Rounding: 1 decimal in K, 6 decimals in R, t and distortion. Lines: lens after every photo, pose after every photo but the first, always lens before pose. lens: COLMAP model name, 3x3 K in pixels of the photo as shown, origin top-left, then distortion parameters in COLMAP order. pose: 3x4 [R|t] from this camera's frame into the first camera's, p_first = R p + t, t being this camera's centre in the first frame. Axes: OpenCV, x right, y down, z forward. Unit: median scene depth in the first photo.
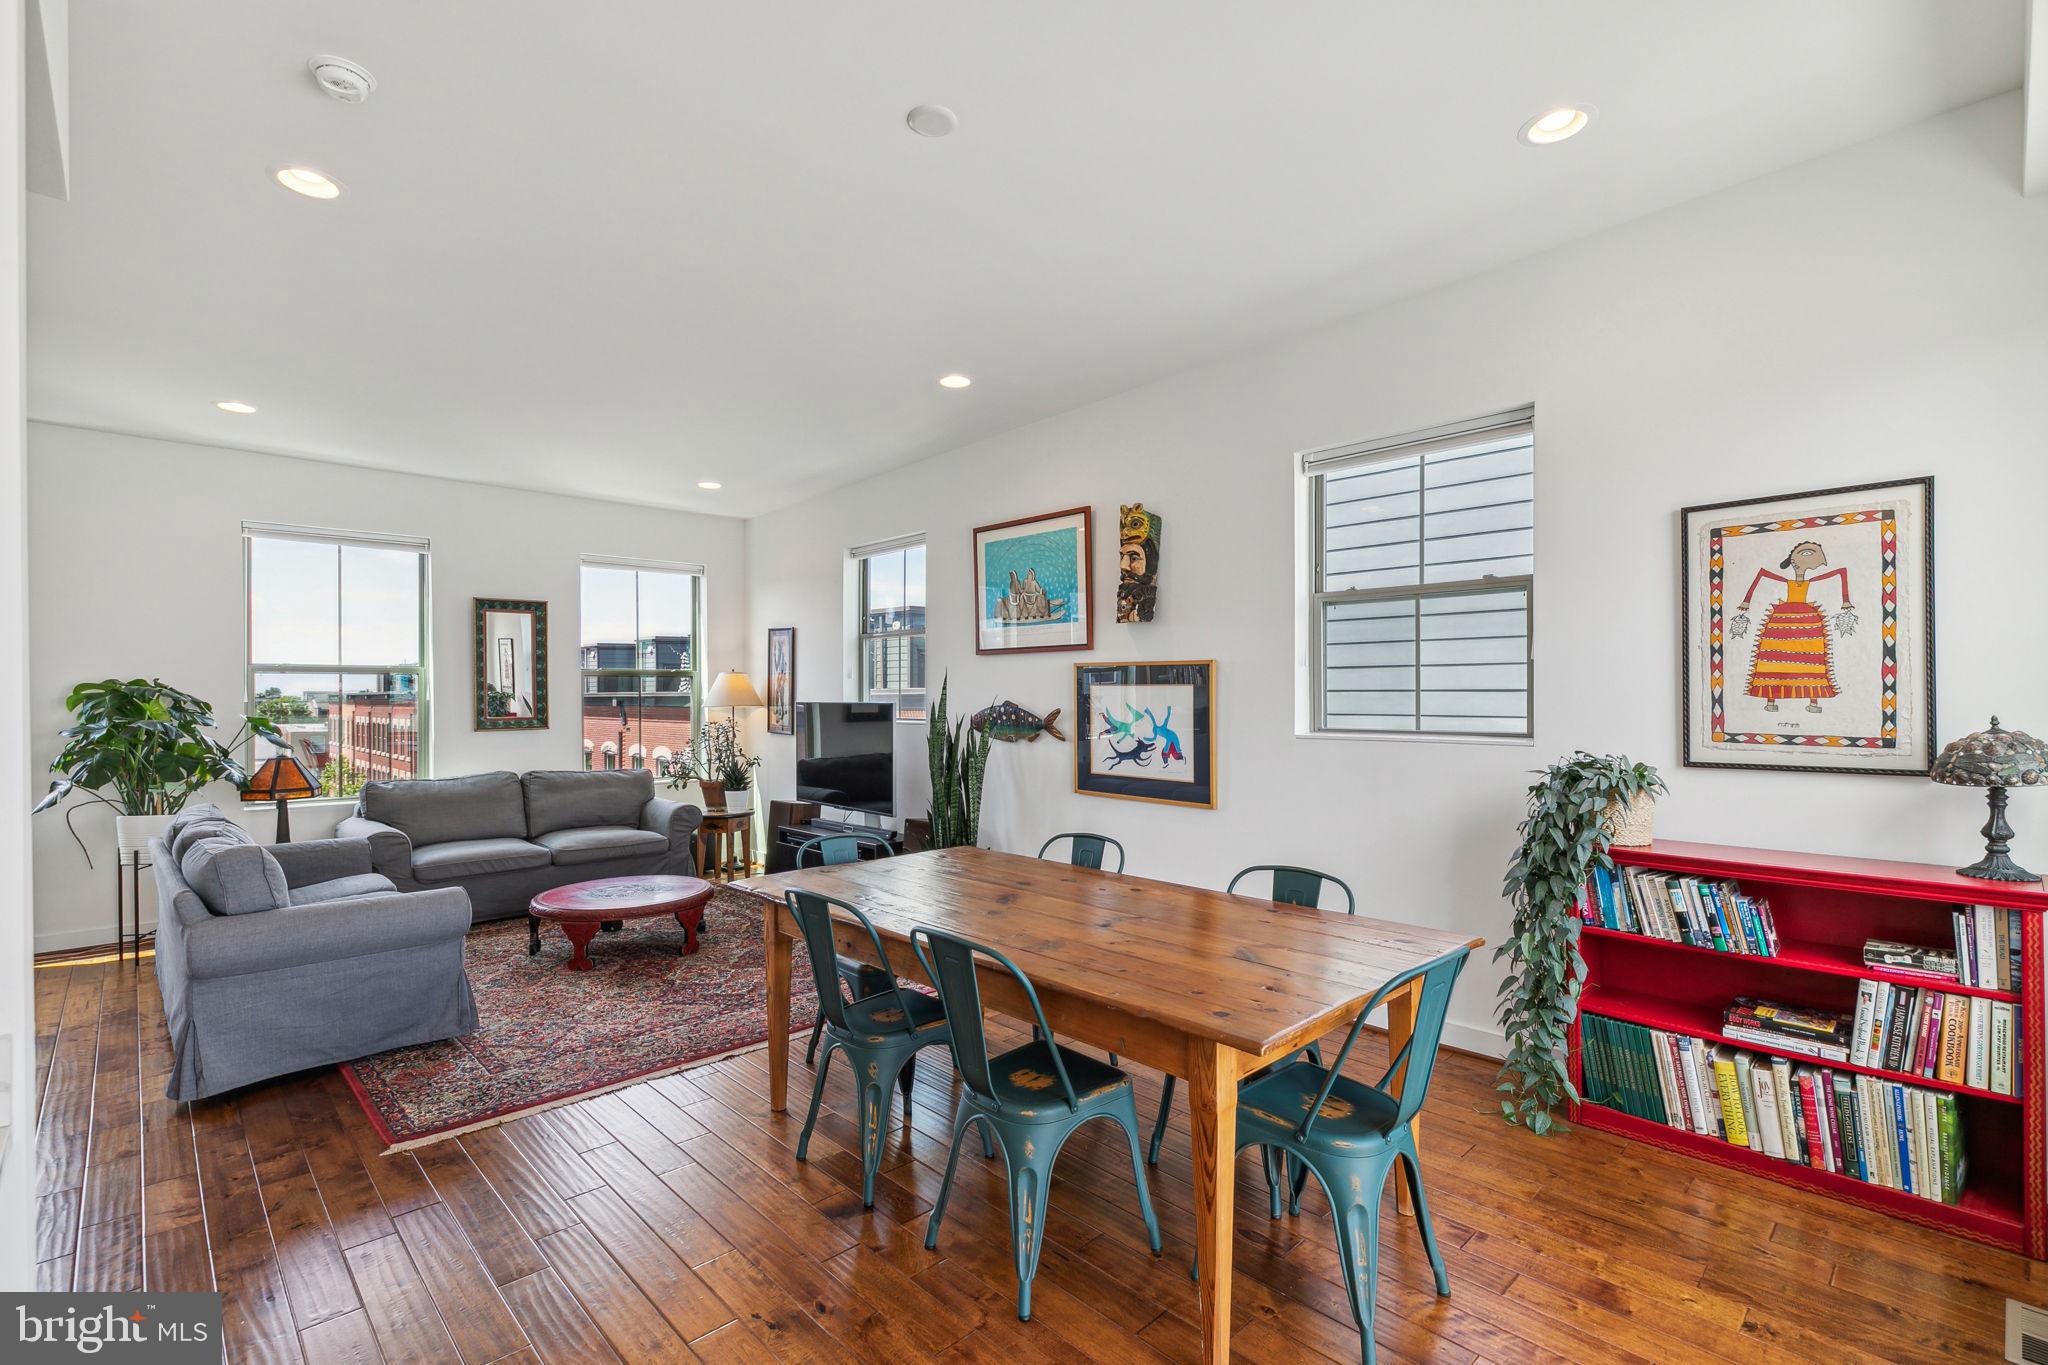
lens RADIAL K [[930.3, 0, 1033.0], [0, 930.3, 695.5], [0, 0, 1]] dist [0.006986, -0.002261]
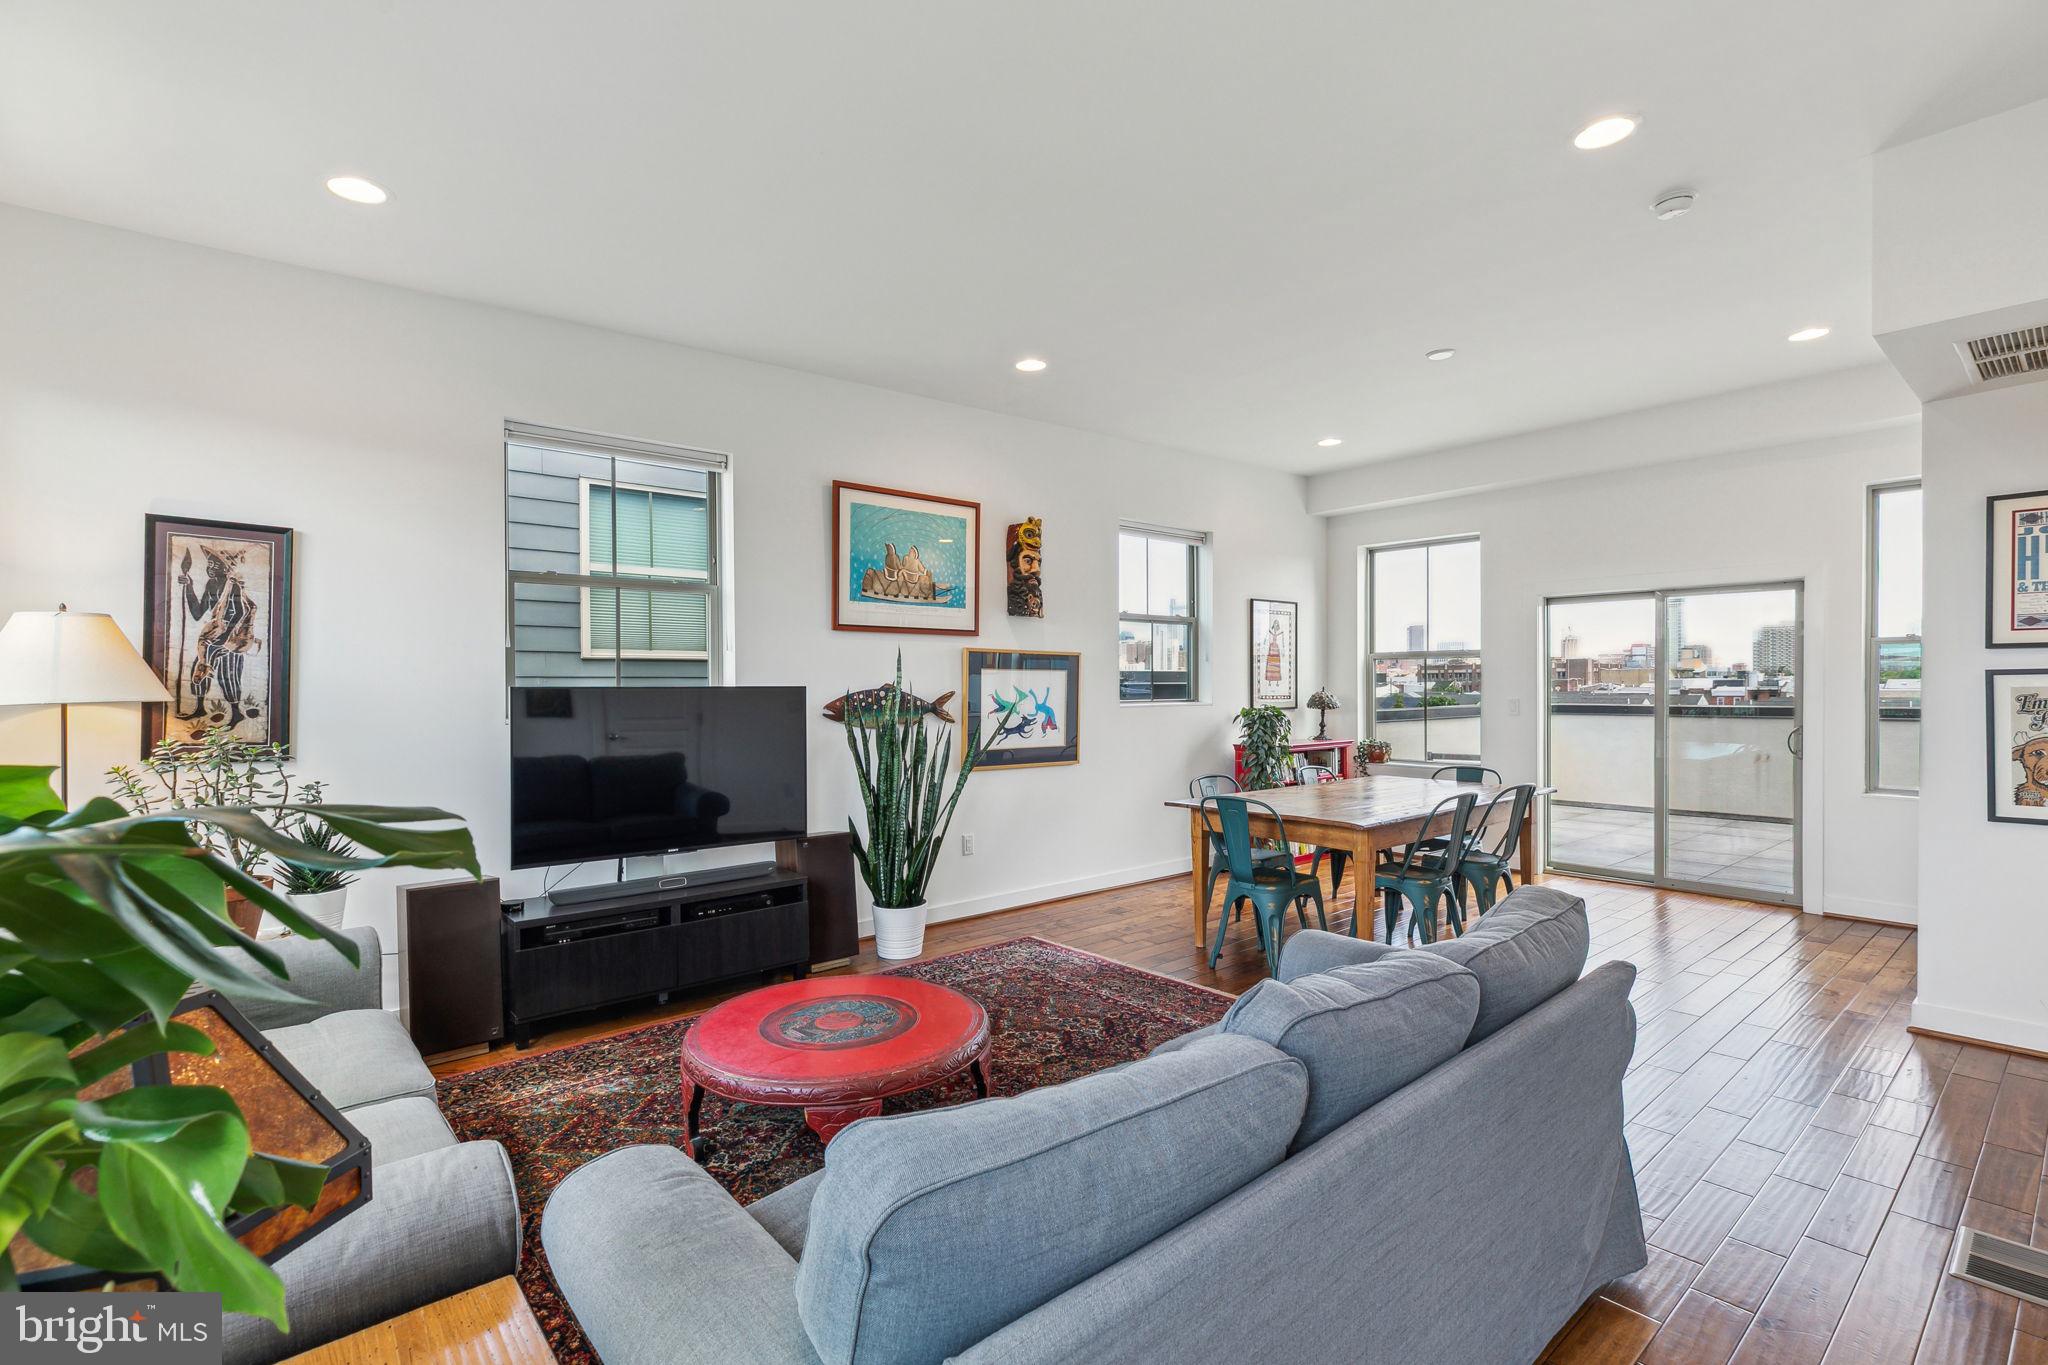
lens RADIAL K [[930.3, 0, 1021.6], [0, 930.3, 690.7], [0, 0, 1]] dist [0.006986, -0.002261]
pose [[0.065939, -0.004062, 0.997815, -0.962593], [0.003573, 0.999986, 0.003834, 0.009576], [-0.997817, 0.003313, 0.065953, 0.832313]]
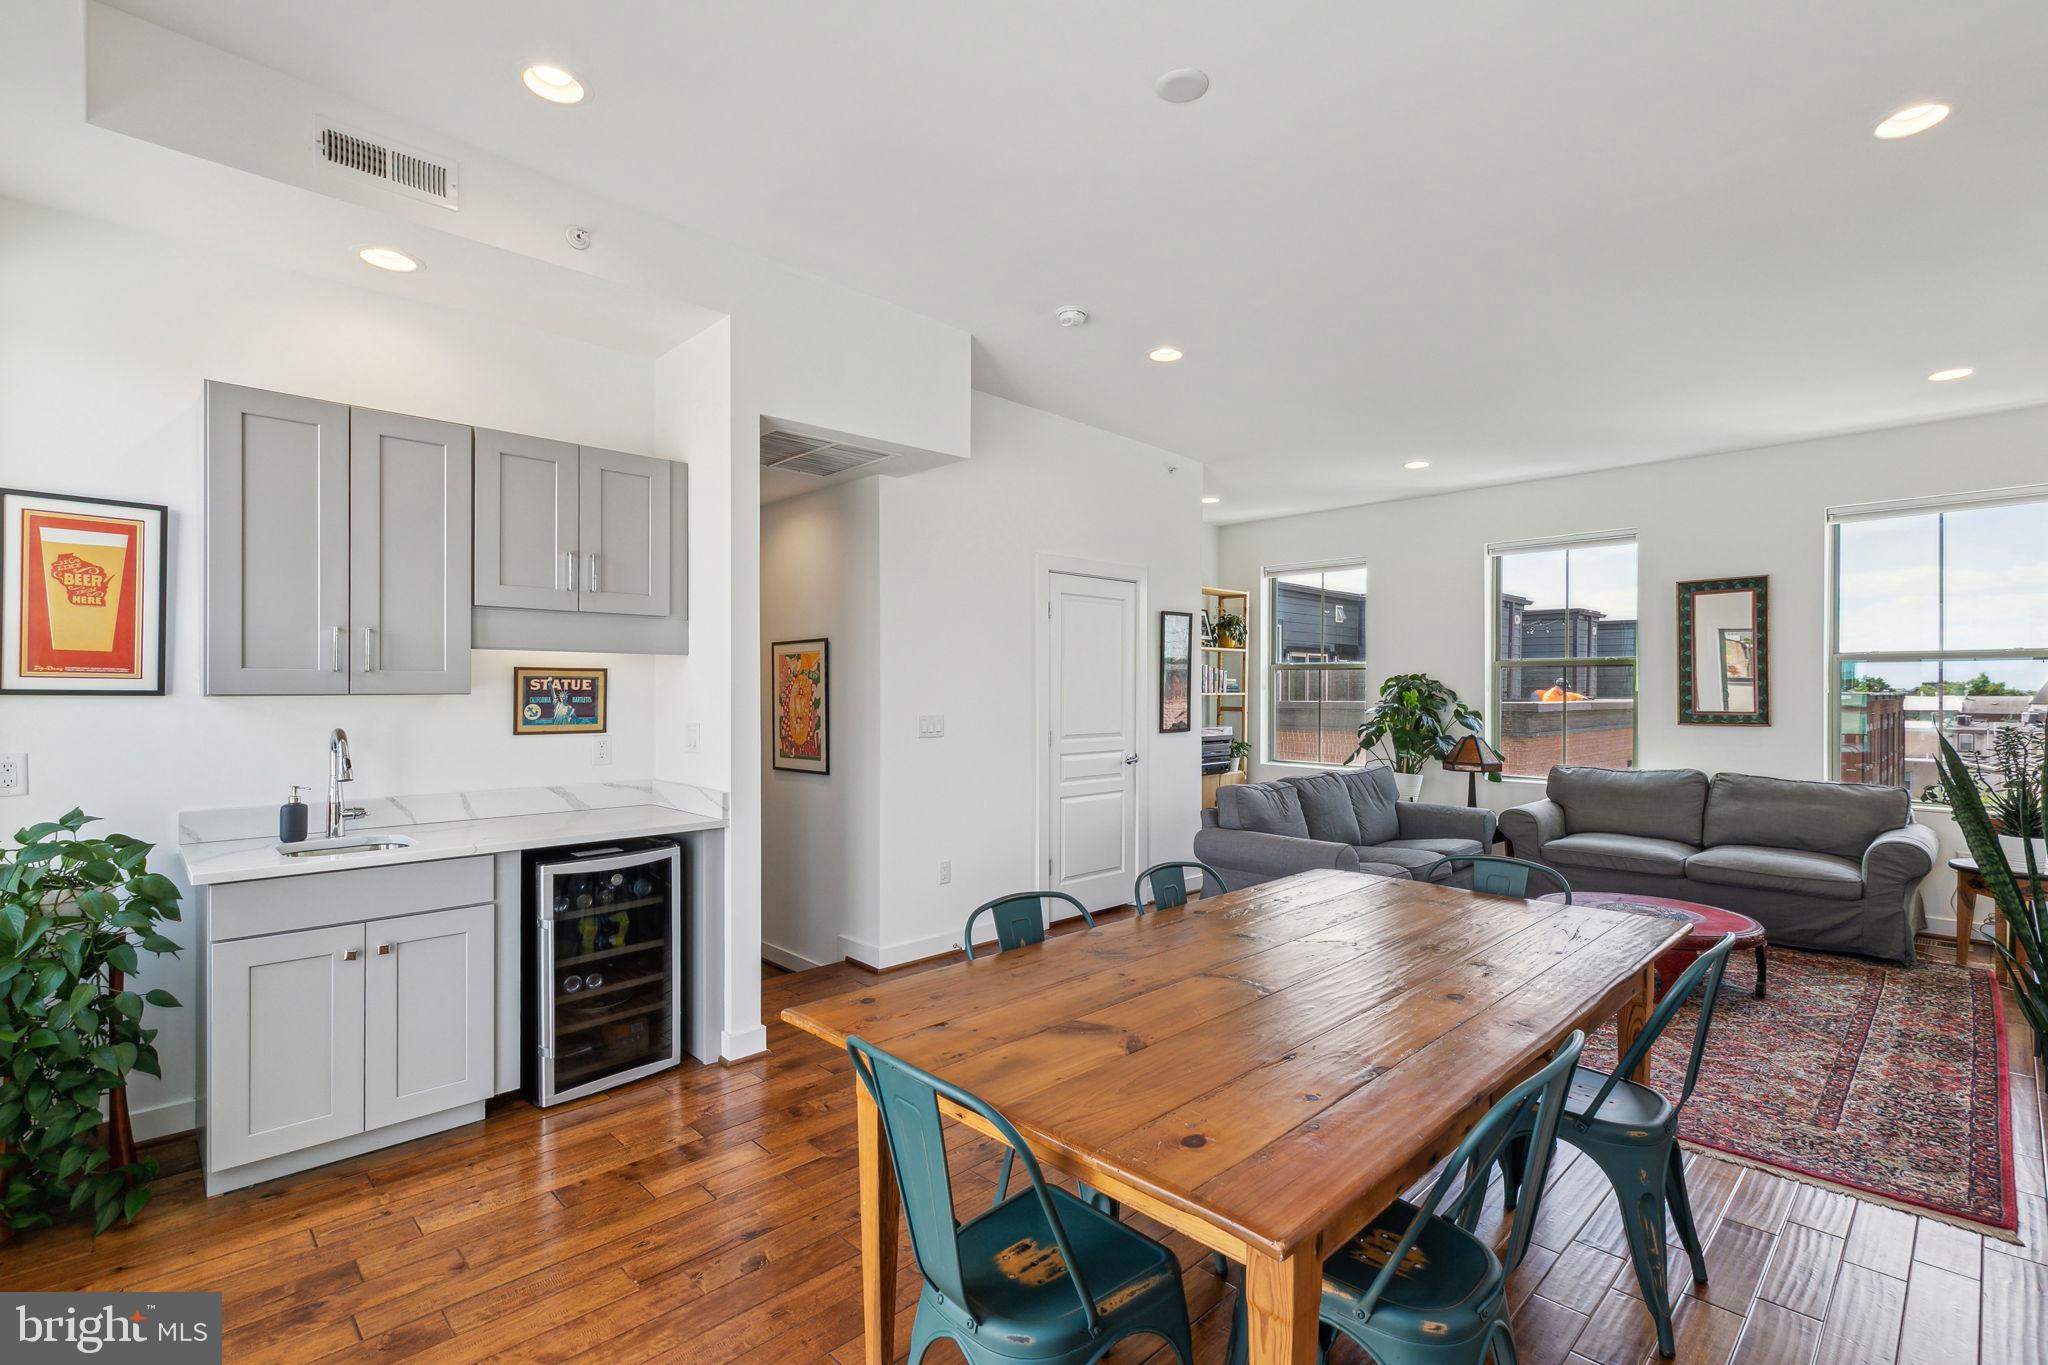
lens RADIAL K [[930.3, 0, 1012.1], [0, 930.3, 693.0], [0, 0, 1]] dist [0.006986, -0.002261]
pose [[-0.007777, 0.007748, -0.999940, 0.423197], [-0.001973, 0.999968, 0.007764, 0.000515], [0.999968, 0.002033, -0.007761, 0.409670]]
